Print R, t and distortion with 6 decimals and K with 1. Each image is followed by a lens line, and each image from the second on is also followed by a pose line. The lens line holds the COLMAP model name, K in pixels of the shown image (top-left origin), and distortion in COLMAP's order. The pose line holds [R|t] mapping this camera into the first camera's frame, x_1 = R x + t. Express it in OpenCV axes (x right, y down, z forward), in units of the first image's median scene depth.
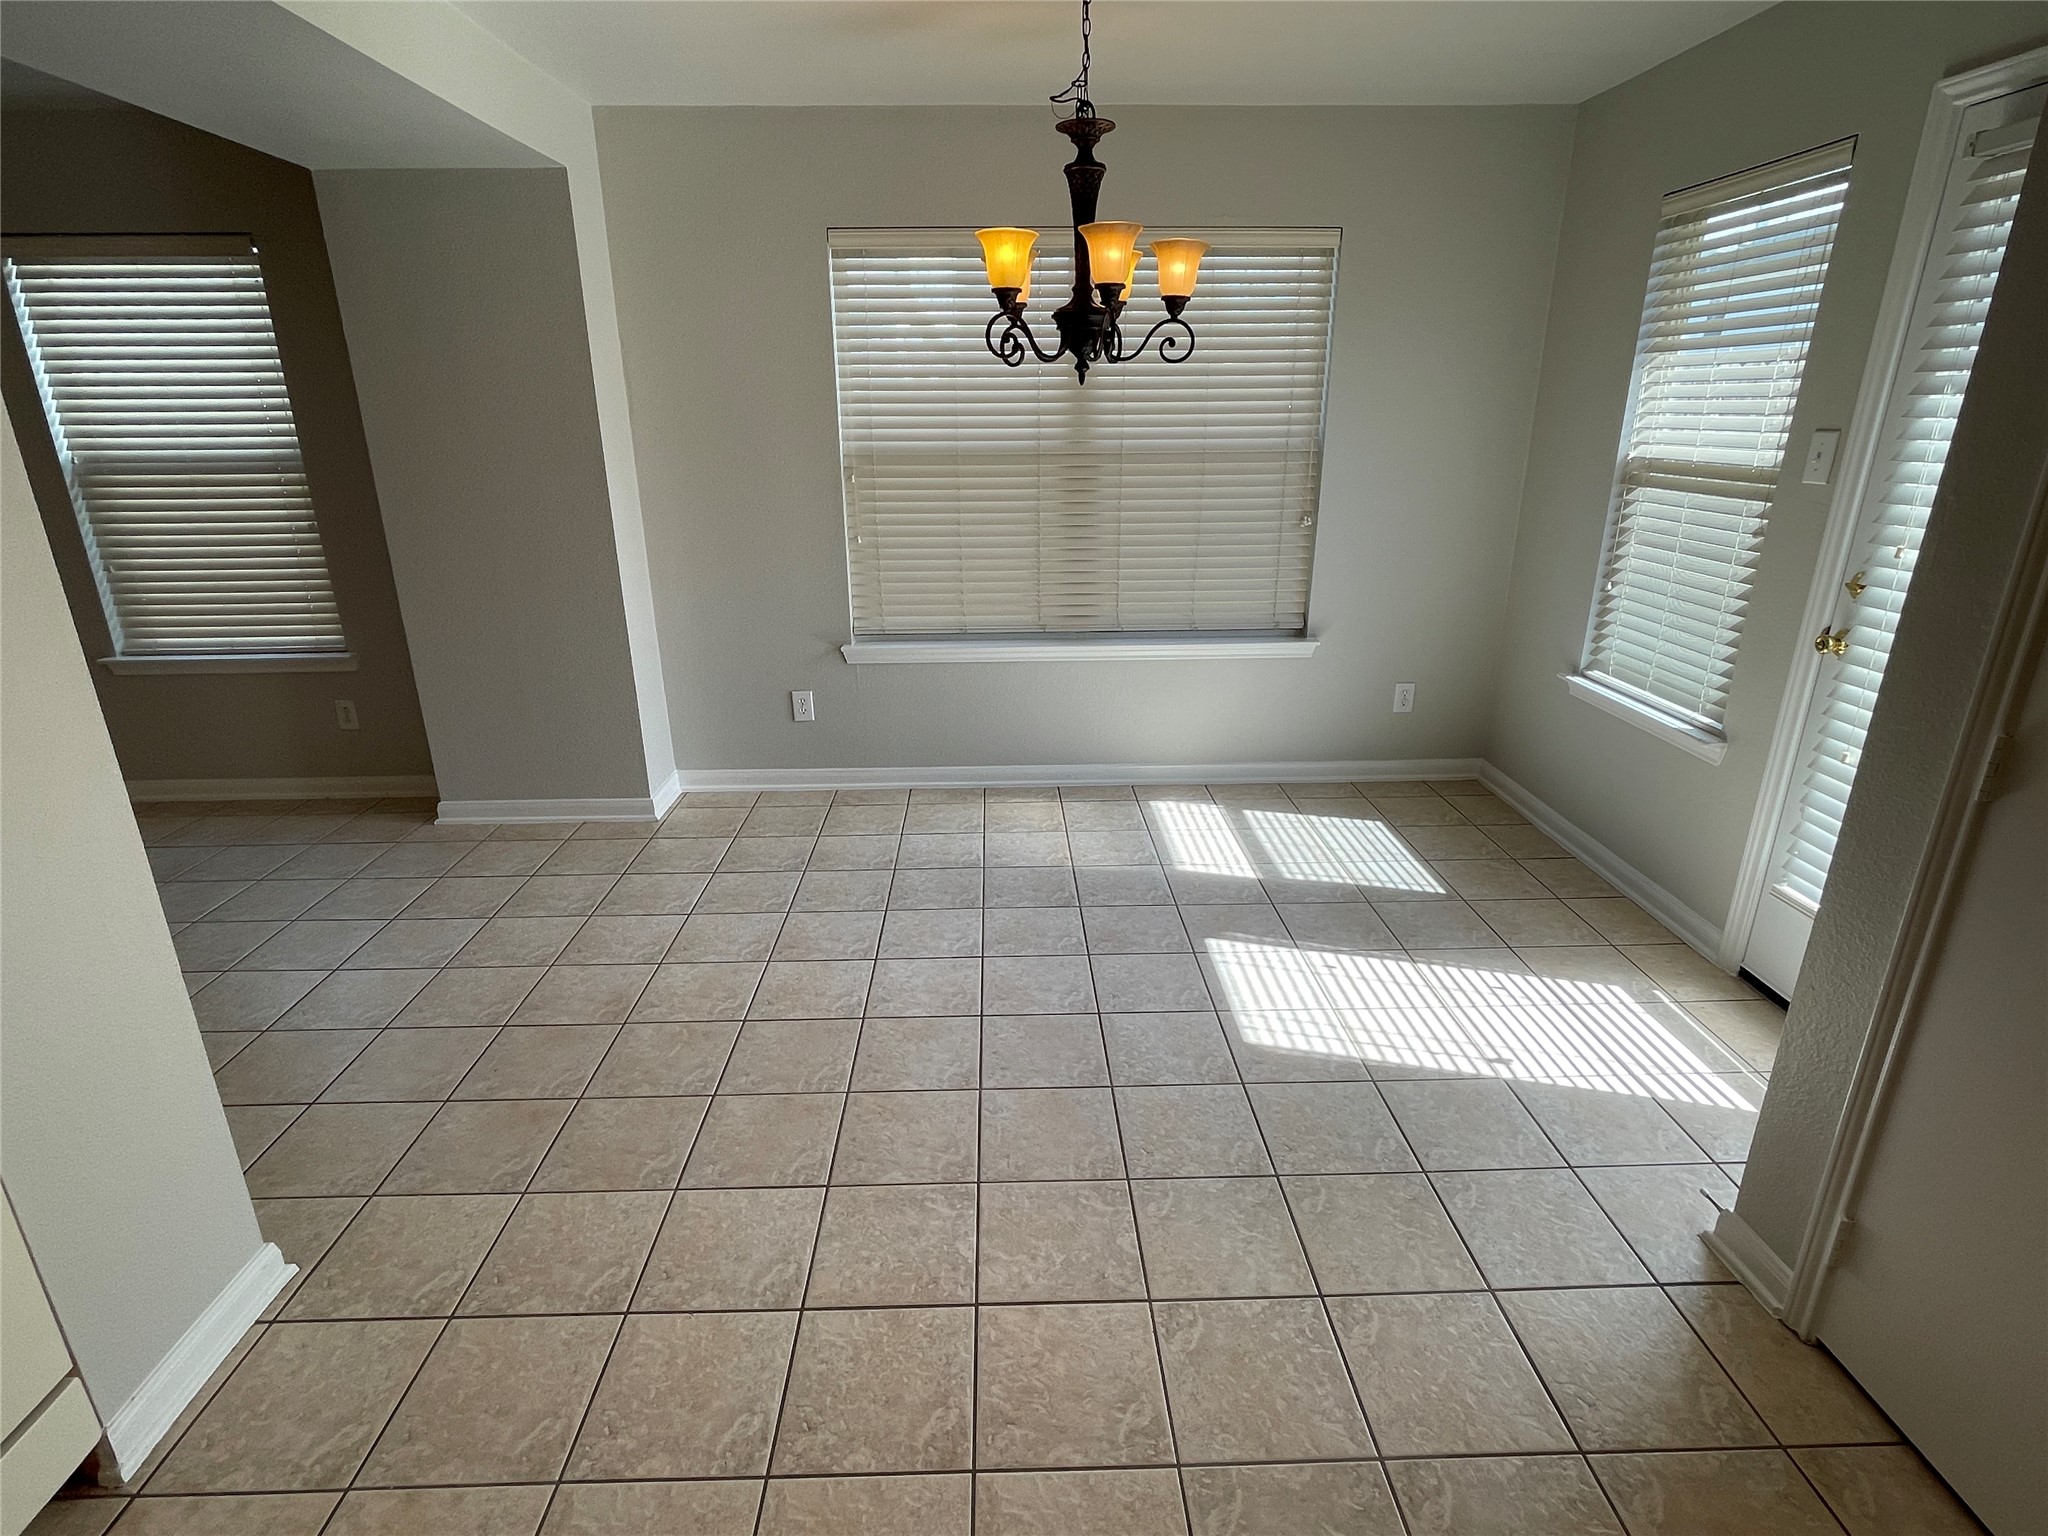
lens RADIAL K [[1042.6, 0, 1020.0], [0, 1042.6, 783.4], [0, 0, 1]] dist [-0.019305, 0.013666]
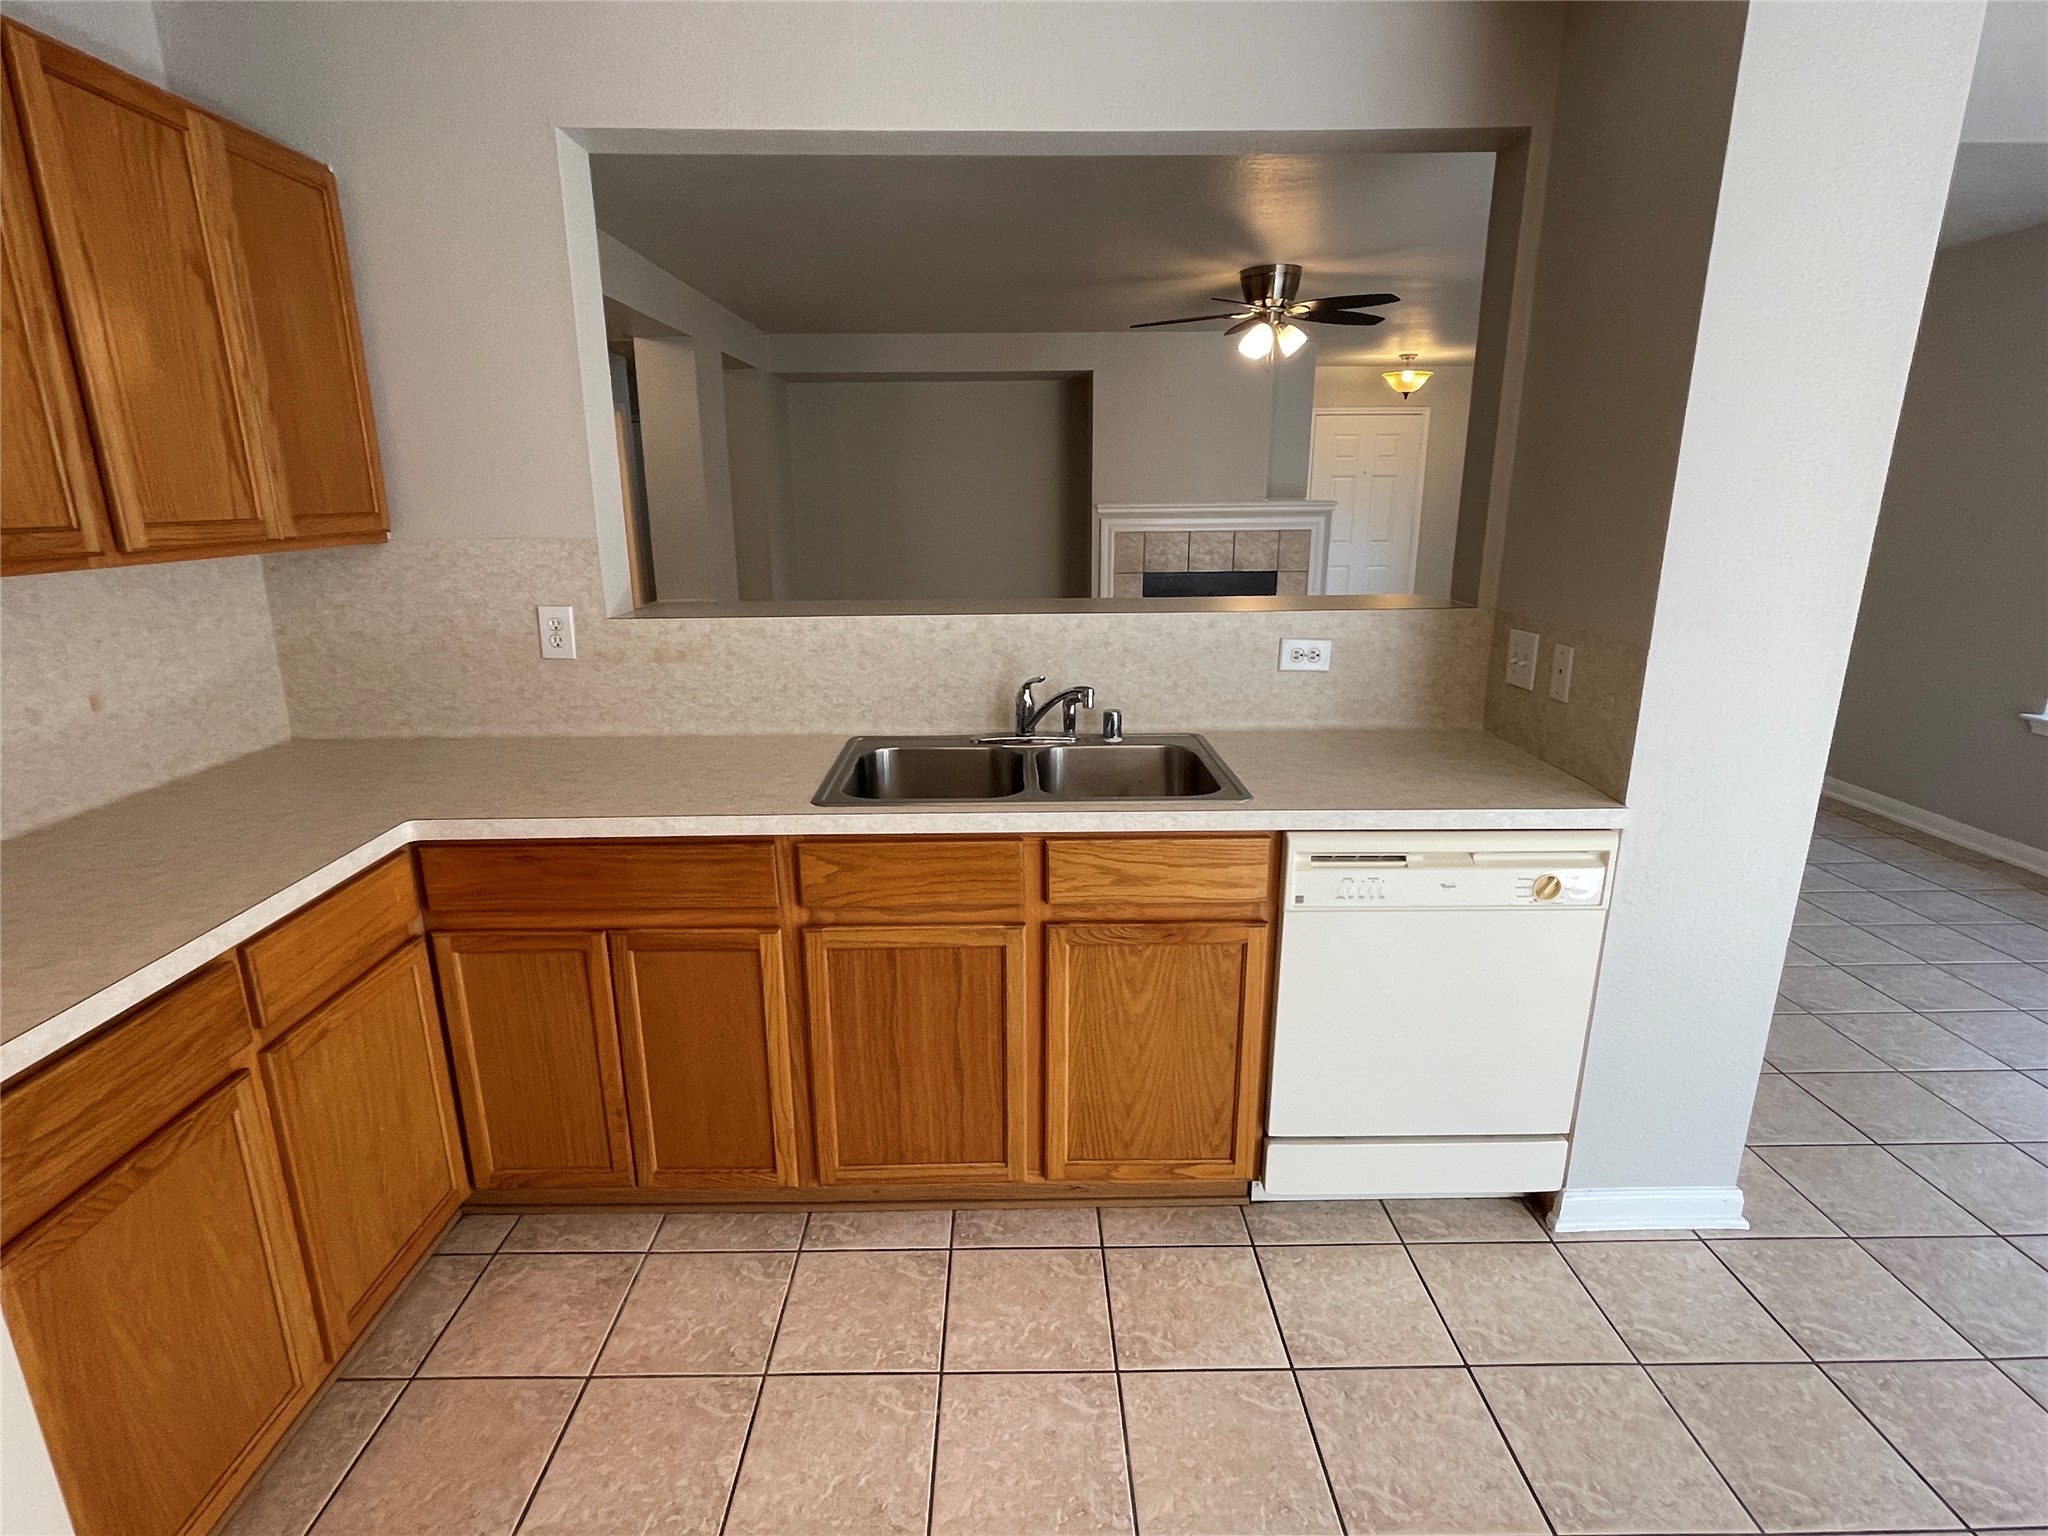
lens RADIAL K [[1041.6, 0, 1015.4], [0, 1041.6, 776.8], [0, 0, 1]] dist [-0.001190, -0.000140]
pose [[-0.012843, 0.274630, -0.961464, 0.259734], [-0.333844, 0.905191, 0.263016, -0.003757], [0.942541, 0.324357, 0.080058, 0.005830]]
